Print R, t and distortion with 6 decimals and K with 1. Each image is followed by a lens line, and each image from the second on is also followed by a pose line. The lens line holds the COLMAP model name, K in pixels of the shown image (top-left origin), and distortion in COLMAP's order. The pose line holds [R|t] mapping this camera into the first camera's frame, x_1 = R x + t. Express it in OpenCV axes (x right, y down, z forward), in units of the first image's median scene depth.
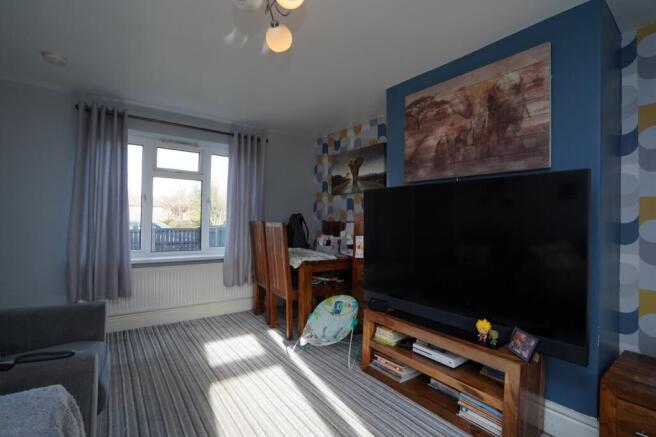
lens RADIAL K [[303.5, 0, 327.8], [0, 303.5, 214.2], [0, 0, 1]] dist [-0.036418, 0.000628]
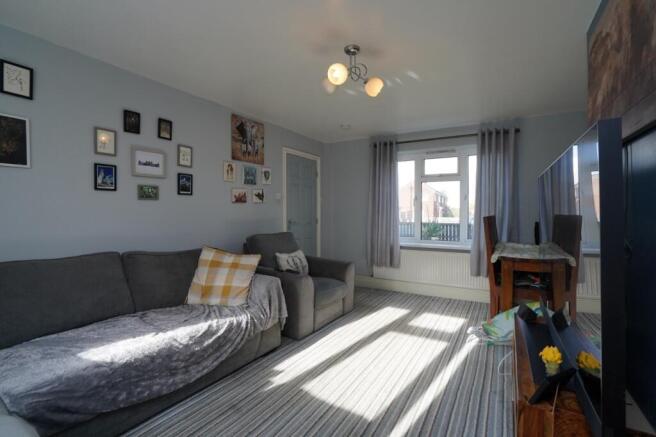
lens RADIAL K [[303.5, 0, 327.8], [0, 303.5, 214.2], [0, 0, 1]] dist [-0.036418, 0.000628]
pose [[0.387616, -0.010039, -0.921766, 0.479109], [0.019030, 0.999815, -0.002886, 0.010519], [0.921625, -0.016422, 0.387735, 0.106760]]
